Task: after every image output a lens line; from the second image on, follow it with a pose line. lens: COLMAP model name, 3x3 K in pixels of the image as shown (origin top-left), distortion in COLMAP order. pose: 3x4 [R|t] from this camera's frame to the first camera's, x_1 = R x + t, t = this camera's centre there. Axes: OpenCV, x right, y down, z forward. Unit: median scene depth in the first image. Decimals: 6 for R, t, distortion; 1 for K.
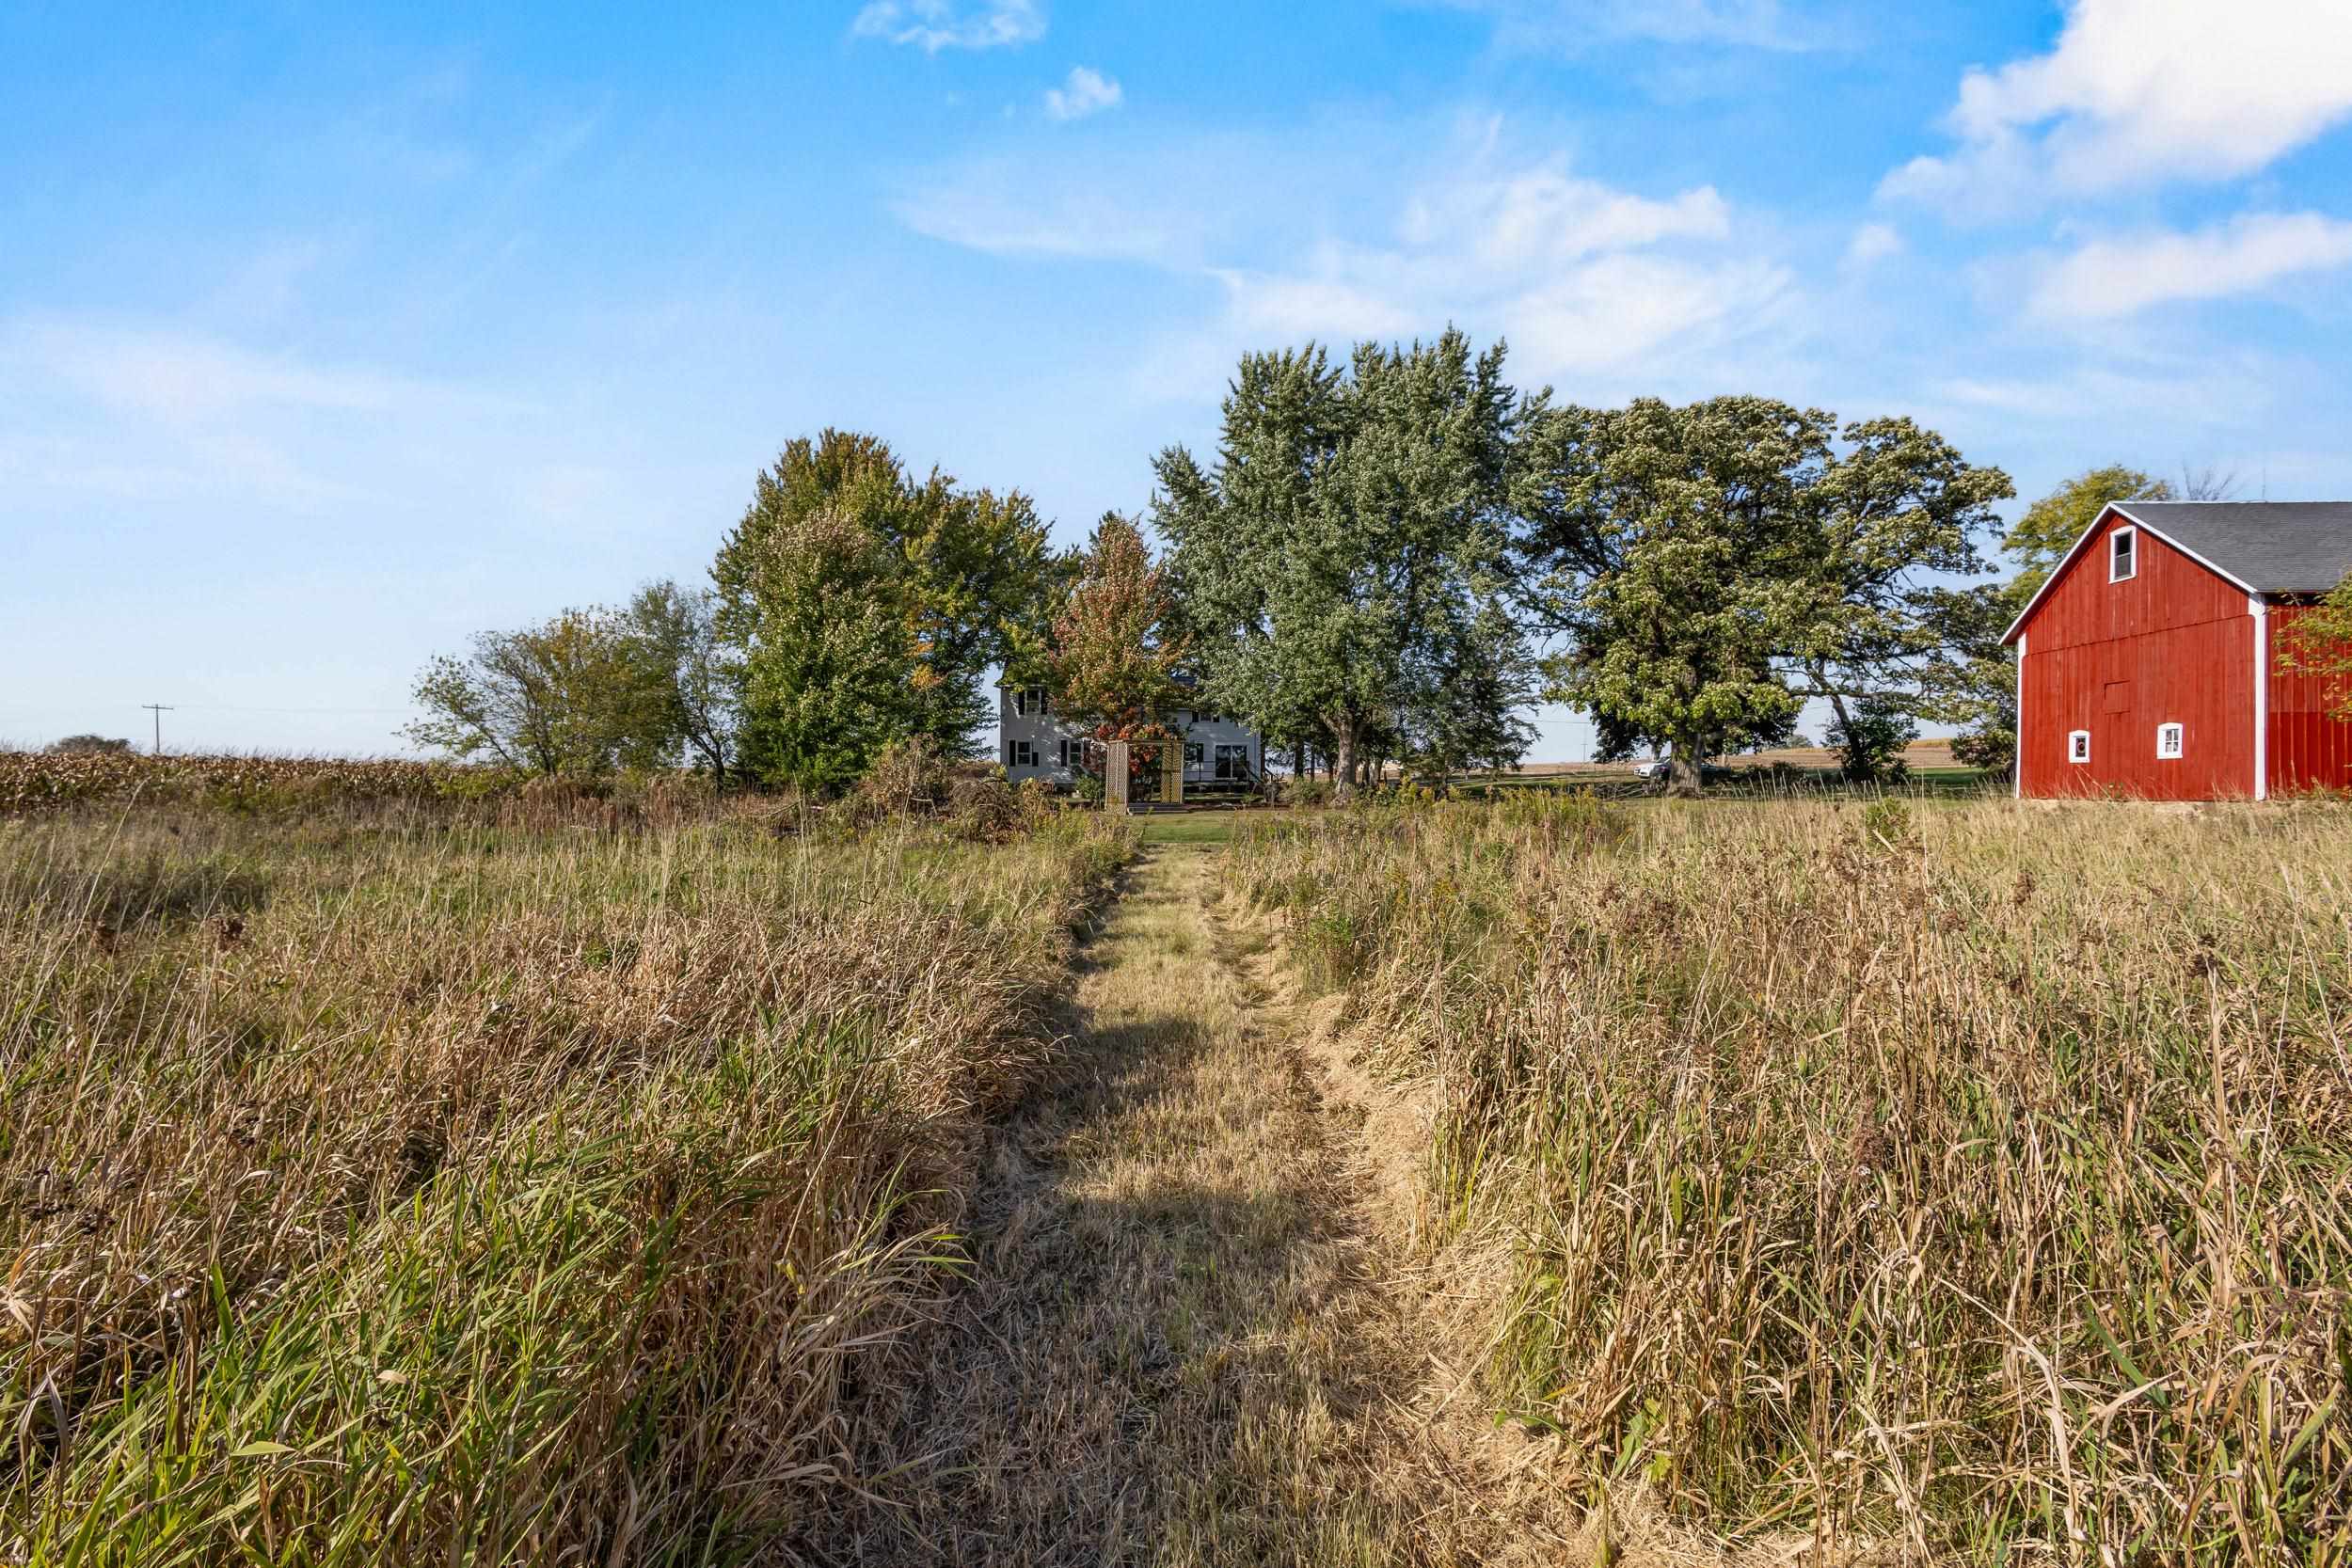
lens RADIAL K [[1095.9, 0, 1171.3], [0, 1095.9, 779.2], [0, 0, 1]] dist [0.008975, 0.000325]
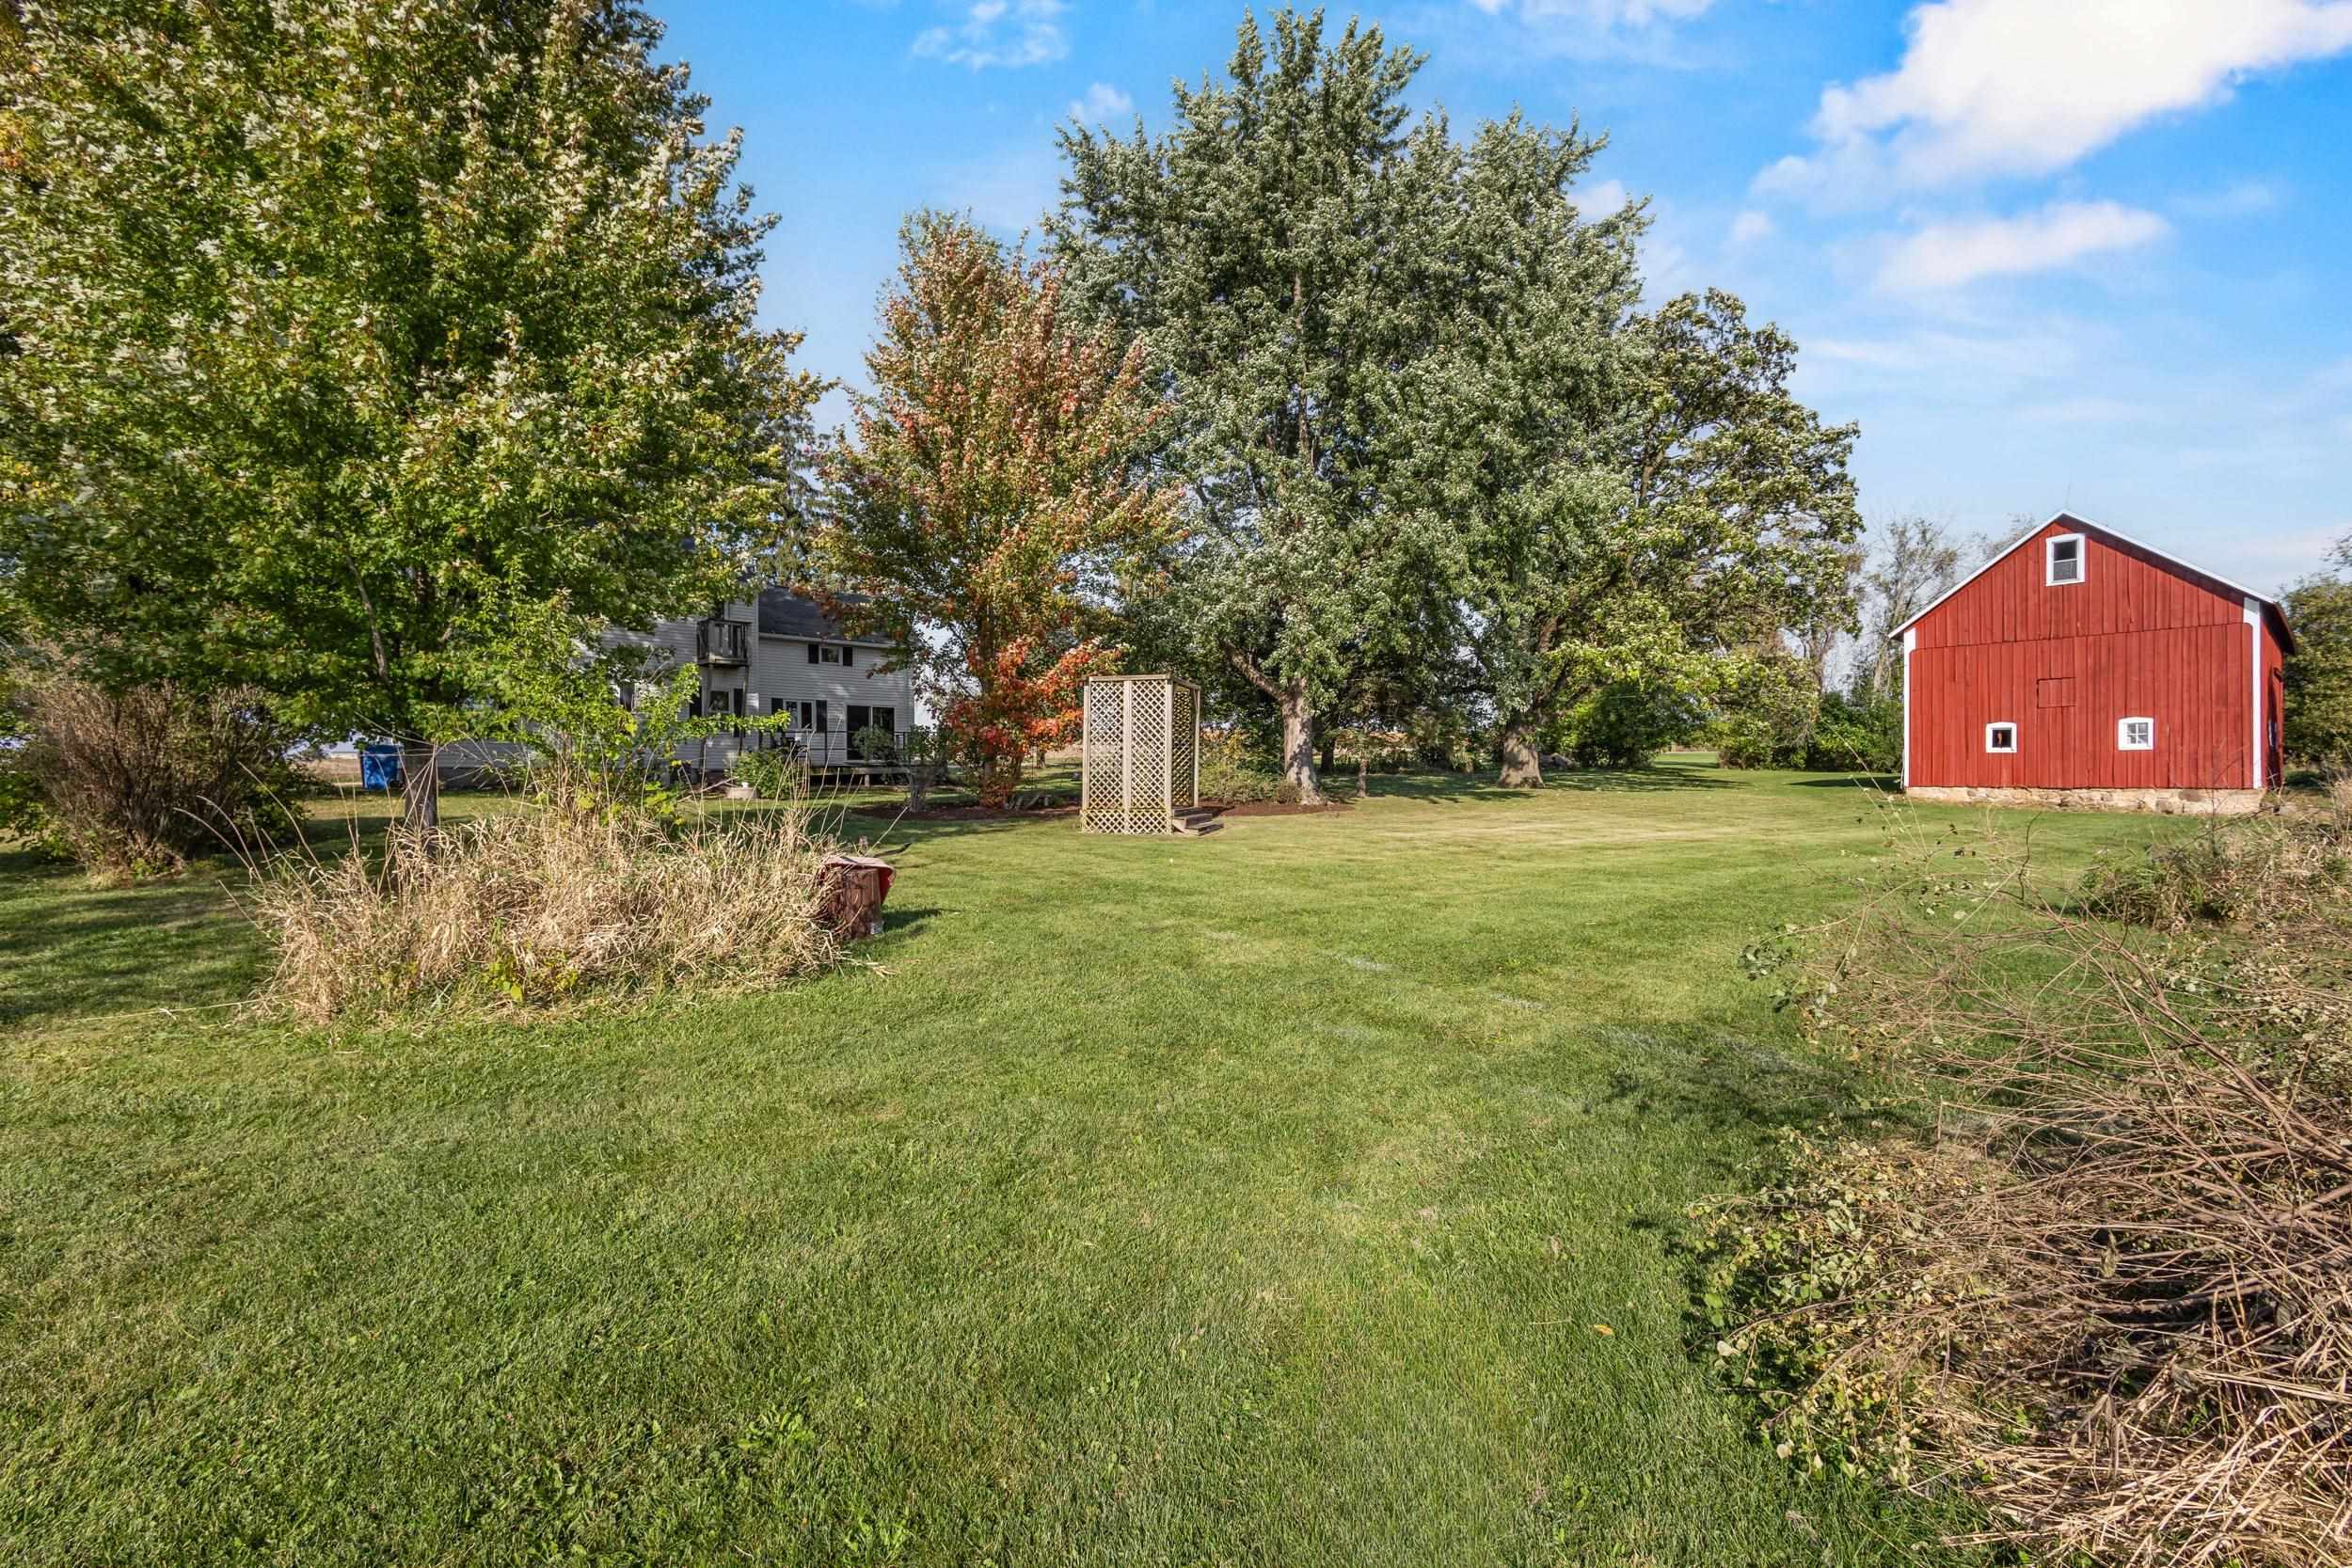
lens RADIAL K [[1095.9, 0, 1171.3], [0, 1095.9, 779.2], [0, 0, 1]] dist [0.008975, 0.000325]
pose [[0.735200, 0.000687, 0.677850, -0.510632], [-0.009033, 0.999921, 0.008783, 0.008358], [-0.677790, -0.012580, 0.735148, 0.805035]]
